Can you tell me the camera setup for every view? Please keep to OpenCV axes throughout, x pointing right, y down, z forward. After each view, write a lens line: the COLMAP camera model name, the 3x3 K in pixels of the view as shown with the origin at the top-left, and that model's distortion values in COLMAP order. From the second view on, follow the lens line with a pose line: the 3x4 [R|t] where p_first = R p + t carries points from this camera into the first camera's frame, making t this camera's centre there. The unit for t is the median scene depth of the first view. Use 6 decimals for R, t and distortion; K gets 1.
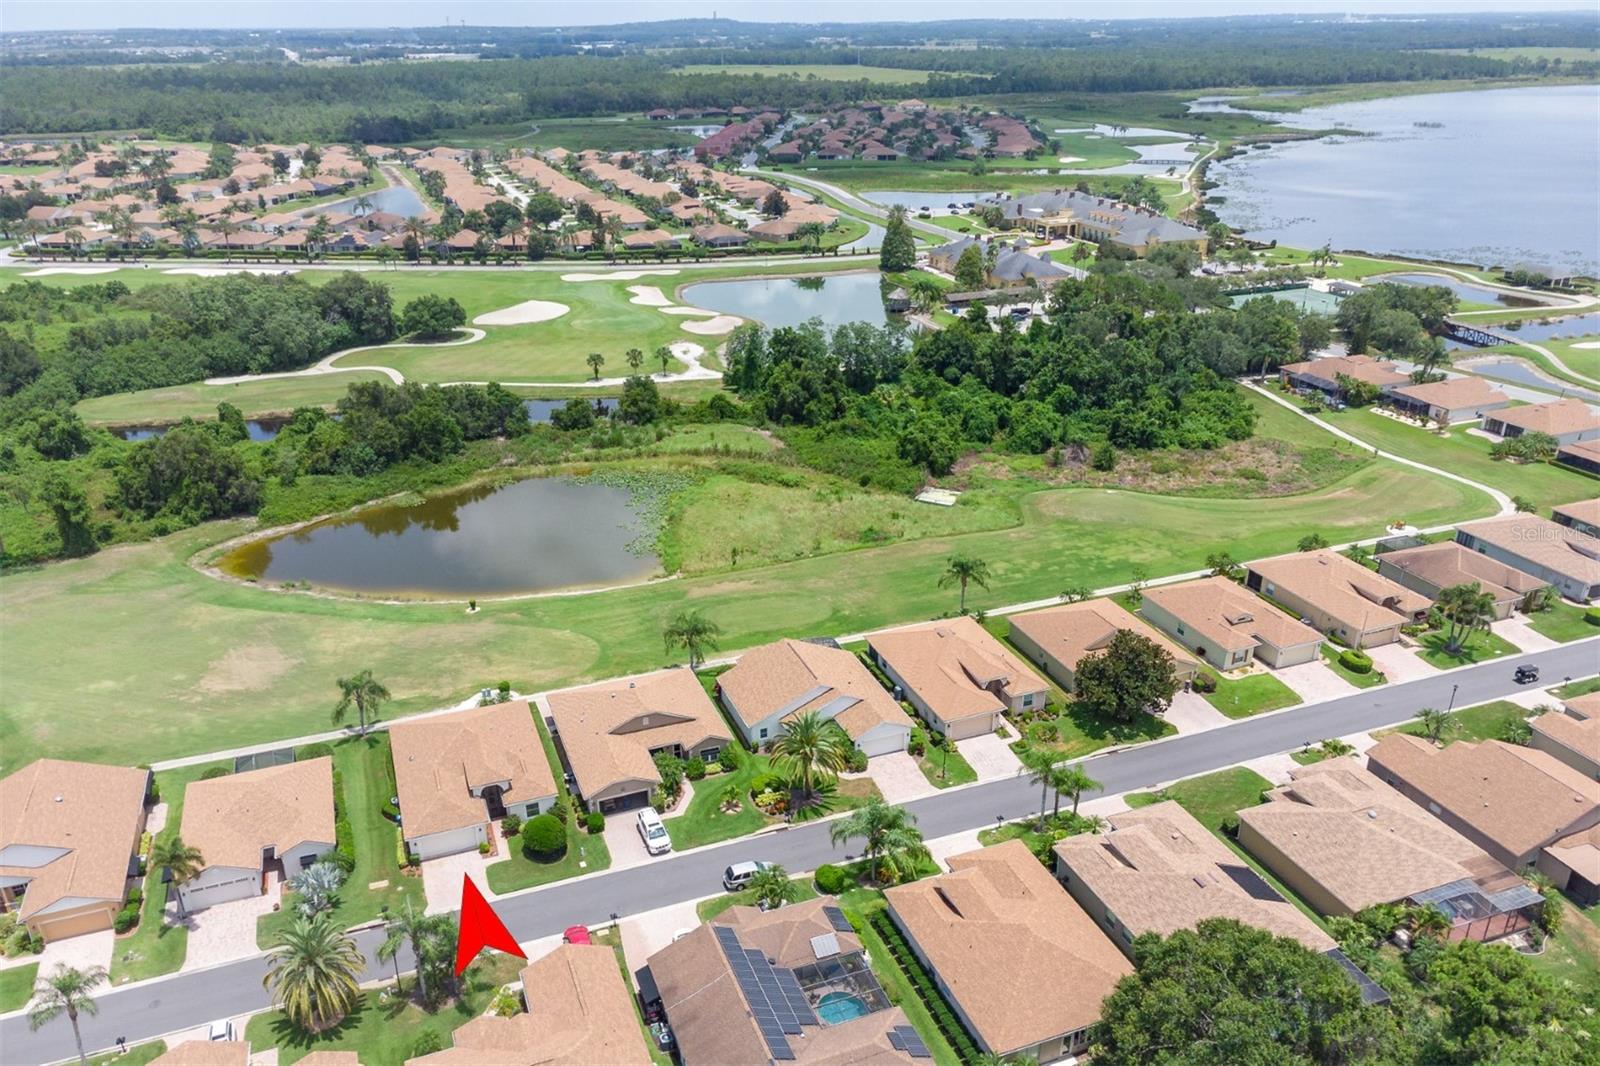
lens RADIAL K [[1235.7, 0, 814.4], [0, 1235.7, 537.8], [0, 0, 1]] dist [-0.000056, 0.002766]
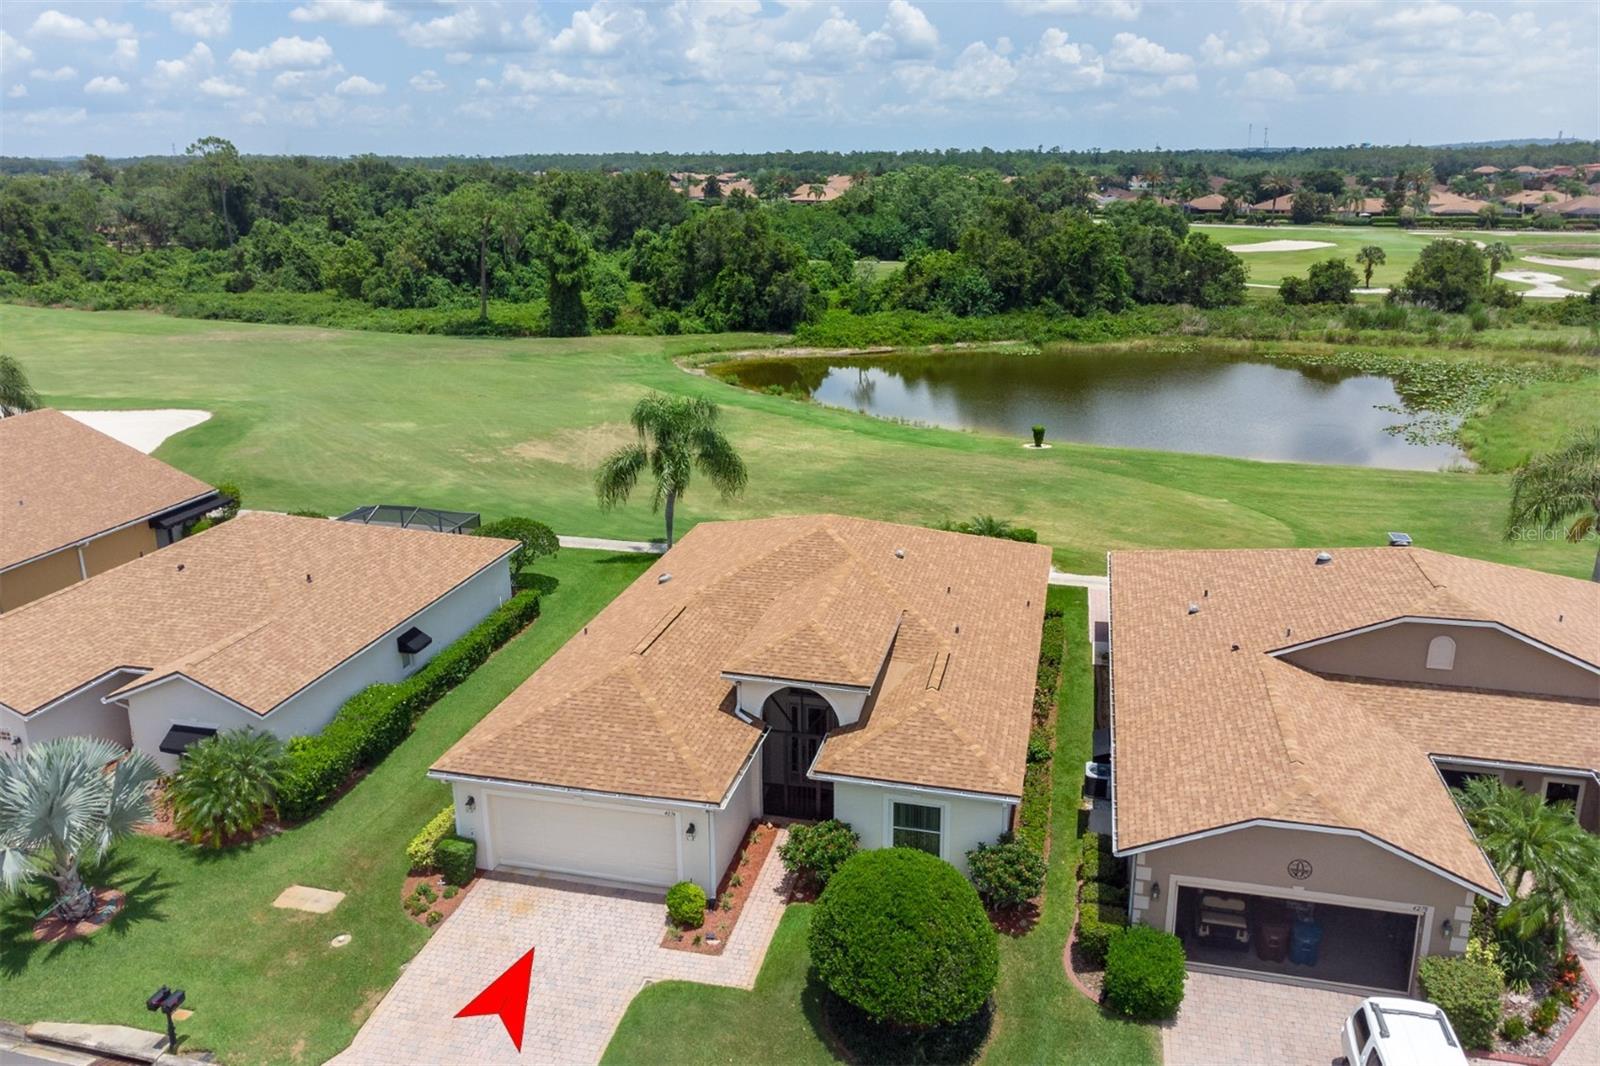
lens RADIAL K [[1235.7, 0, 814.4], [0, 1235.7, 537.8], [0, 0, 1]] dist [-0.000056, 0.002766]
pose [[0.830147, 0.187807, -0.524962, -0.076654], [-0.233859, 0.972020, -0.022068, 0.106797], [0.506129, 0.141087, 0.850840, 0.474843]]
